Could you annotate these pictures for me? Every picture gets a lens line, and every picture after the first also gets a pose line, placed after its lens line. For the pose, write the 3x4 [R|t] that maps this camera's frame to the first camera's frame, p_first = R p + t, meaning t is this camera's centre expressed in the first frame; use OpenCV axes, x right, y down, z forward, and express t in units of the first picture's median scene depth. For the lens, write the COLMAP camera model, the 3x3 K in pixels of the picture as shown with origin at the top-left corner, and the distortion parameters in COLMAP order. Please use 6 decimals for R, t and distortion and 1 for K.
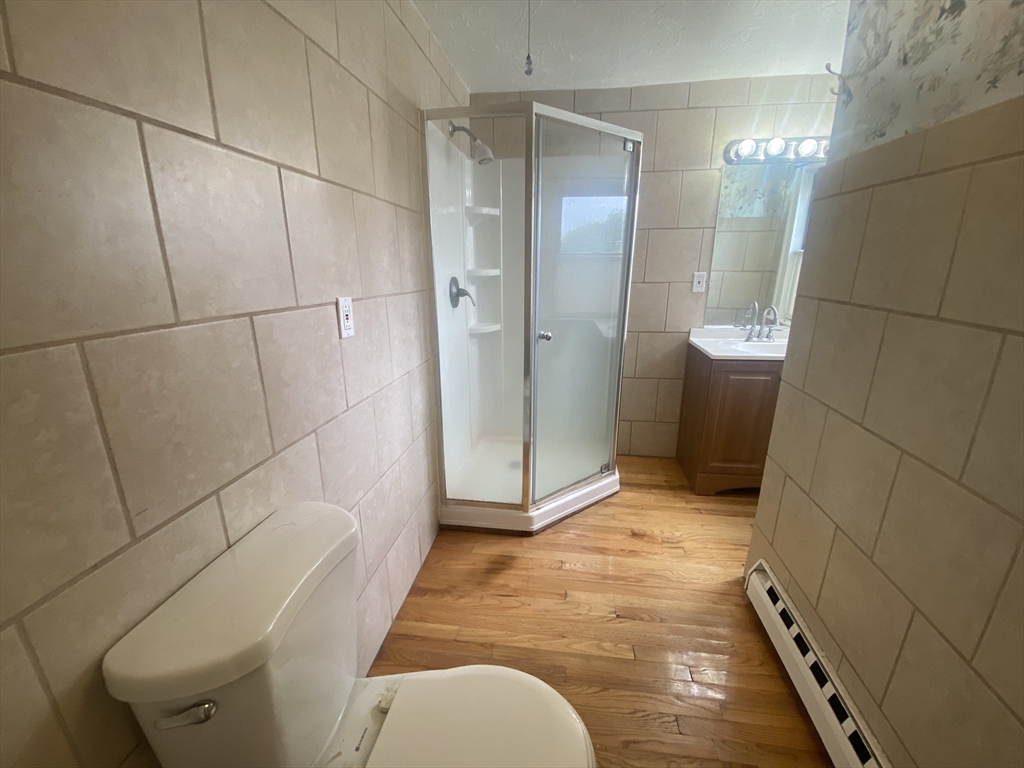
lens RADIAL K [[412.7, 0, 508.9], [0, 412.7, 384.0], [0, 0, 1]] dist [0.037160, -0.031391]
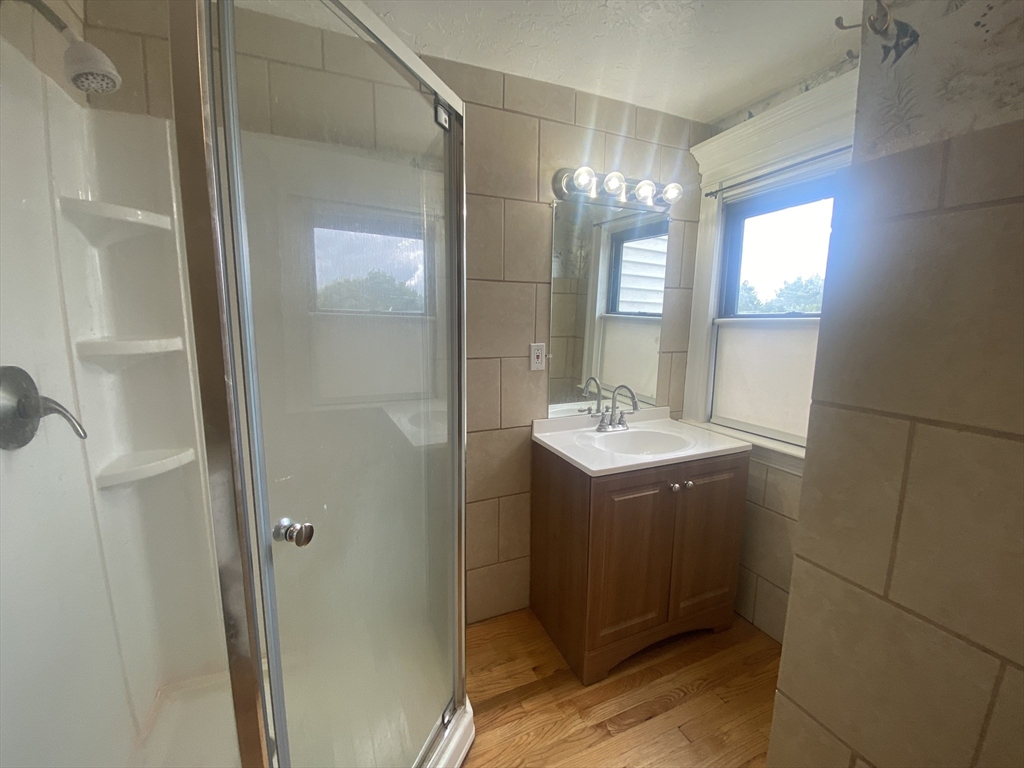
lens RADIAL K [[407.4, 0, 506.4], [0, 407.4, 383.3], [0, 0, 1]] dist [0.054929, -0.040262]
pose [[0.855556, -0.066014, 0.513485, 0.053686], [0.133205, 0.986514, -0.095115, -0.143522], [-0.500281, 0.149774, 0.852811, 0.450842]]
